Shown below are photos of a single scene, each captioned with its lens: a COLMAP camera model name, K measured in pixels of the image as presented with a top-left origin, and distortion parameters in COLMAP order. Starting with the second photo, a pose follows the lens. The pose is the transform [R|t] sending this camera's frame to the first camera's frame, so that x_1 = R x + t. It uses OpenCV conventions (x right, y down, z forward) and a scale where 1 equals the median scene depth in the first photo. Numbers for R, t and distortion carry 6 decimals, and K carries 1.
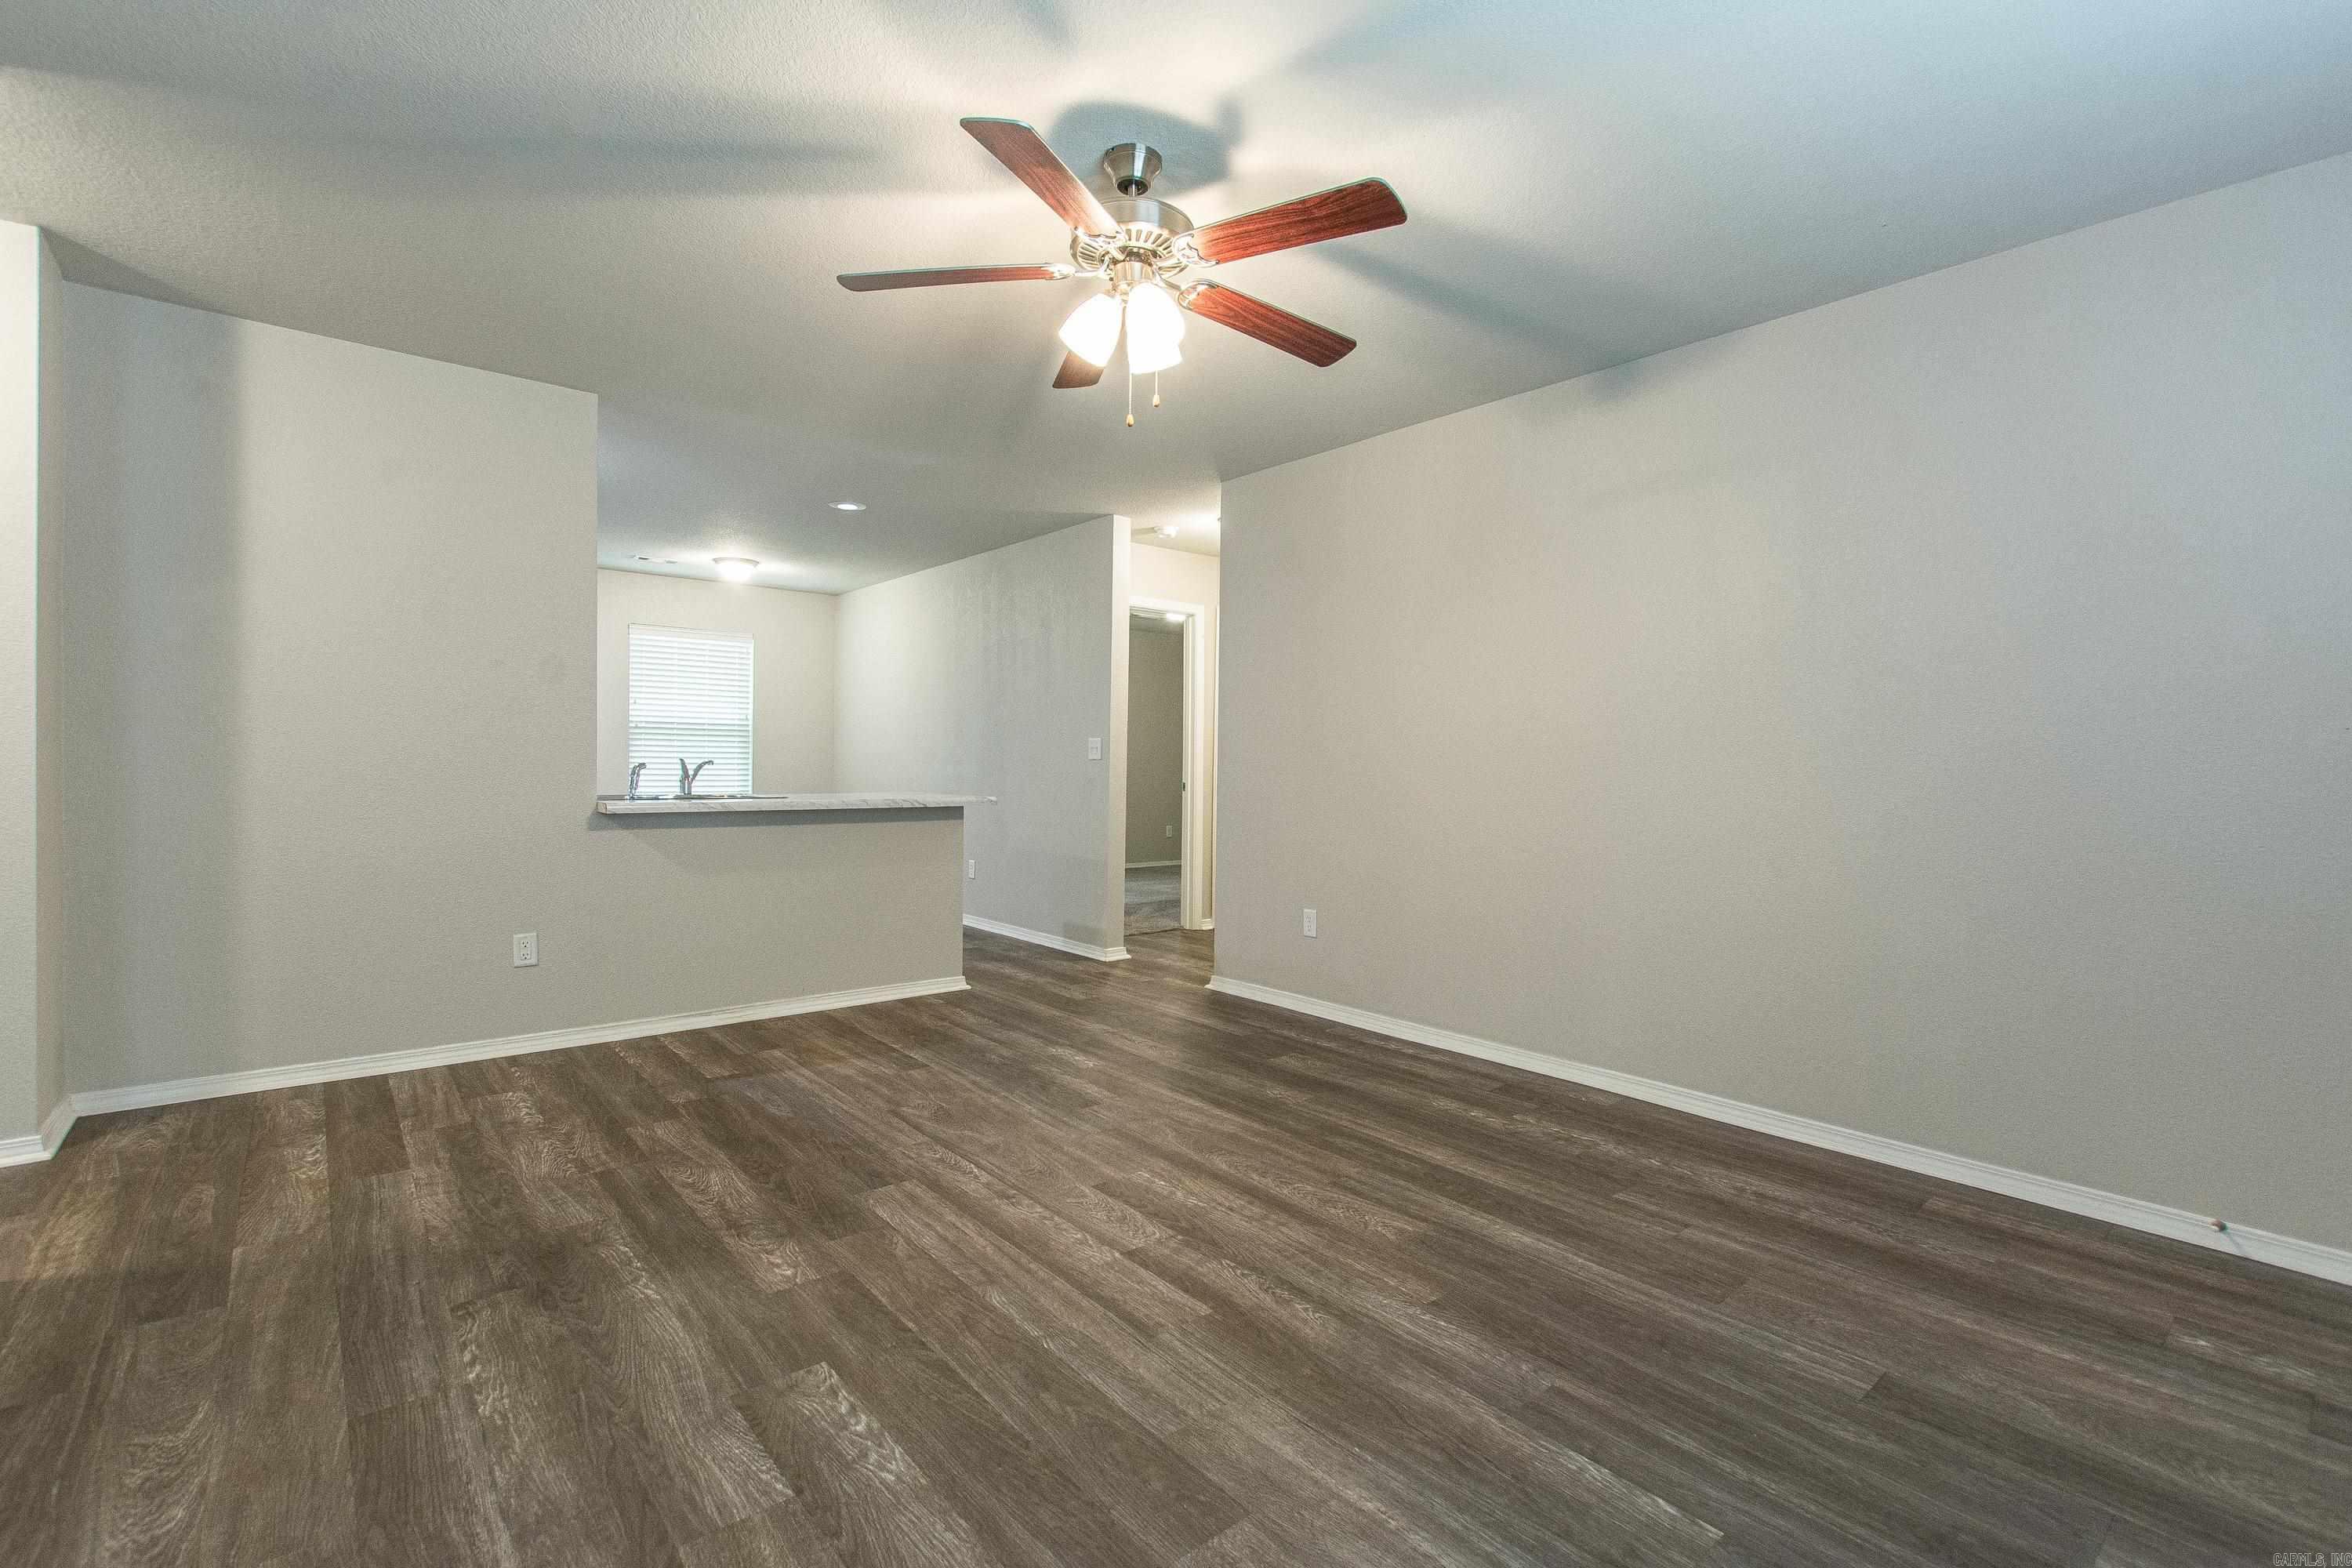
lens RADIAL K [[1363.1, 0, 1469.8], [0, 1363.1, 780.9], [0, 0, 1]] dist [0.000703, -0.000800]
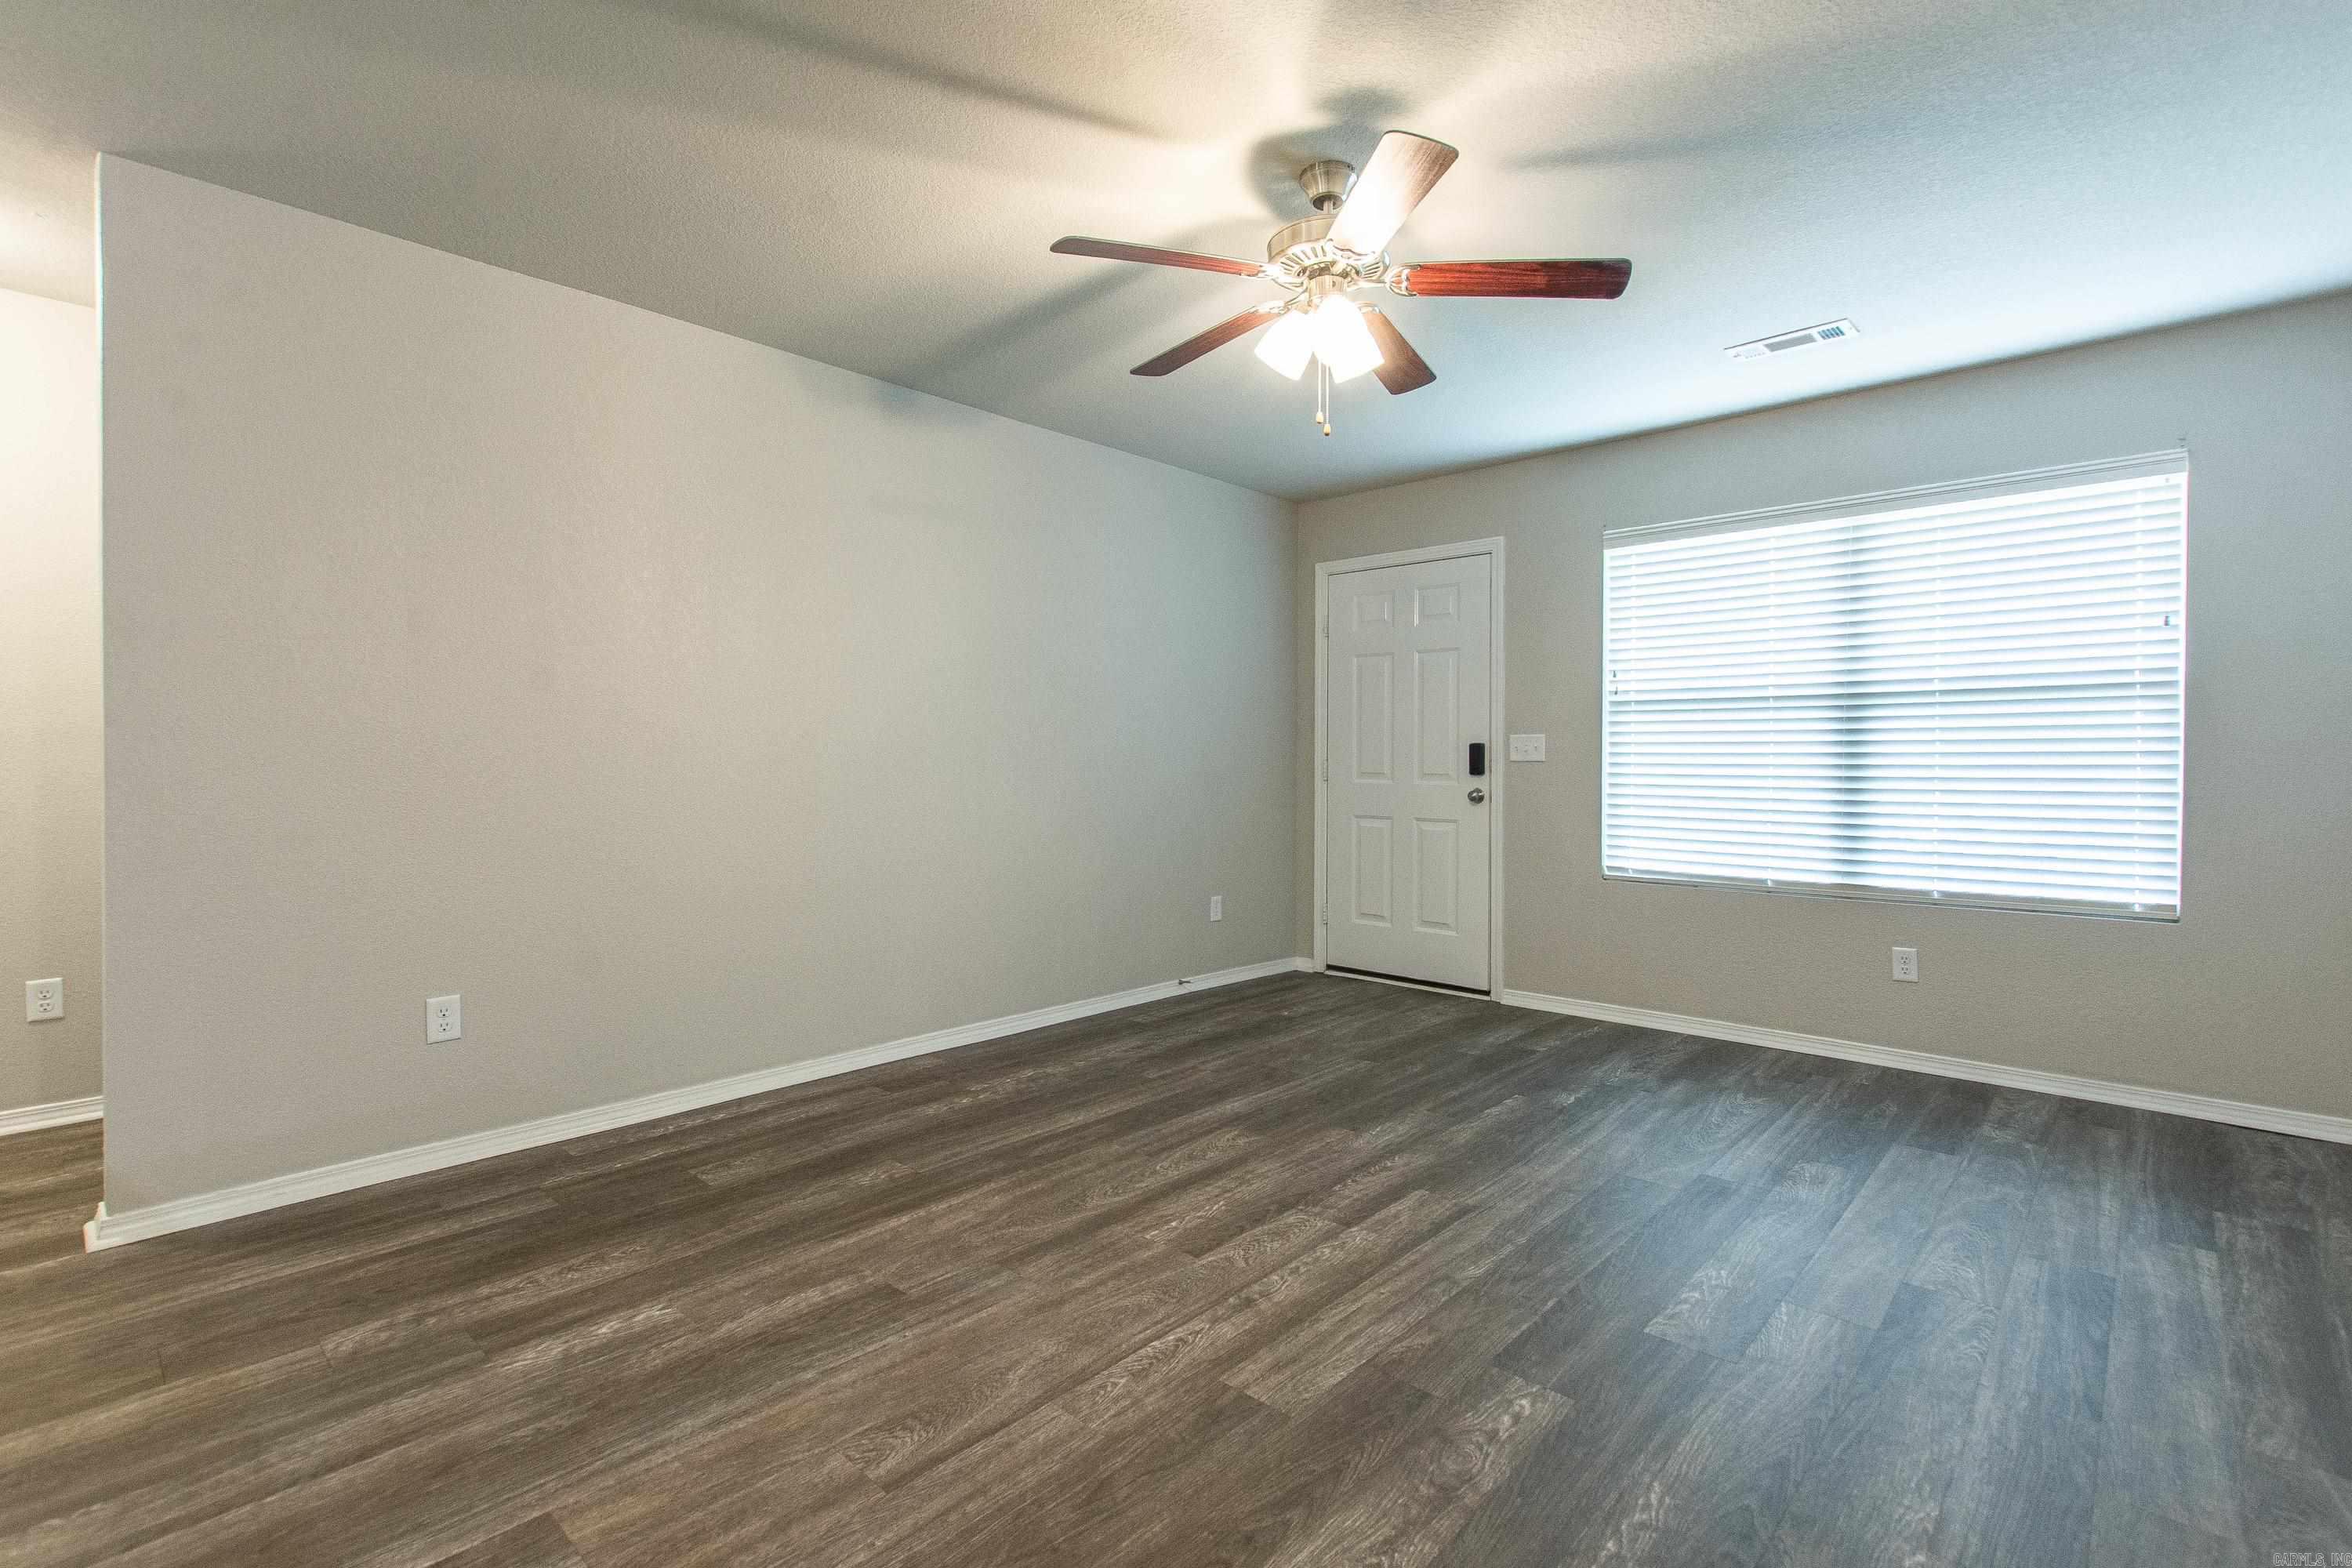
lens RADIAL K [[1063.6, 0, 1179.9], [0, 1063.6, 760.5], [0, 0, 1]] dist [0.006277, -0.003949]
pose [[-0.112113, -0.015524, 0.993574, -0.872358], [0.004784, 0.999858, 0.016162, -0.024340], [-0.993684, 0.006565, -0.112023, 1.009465]]
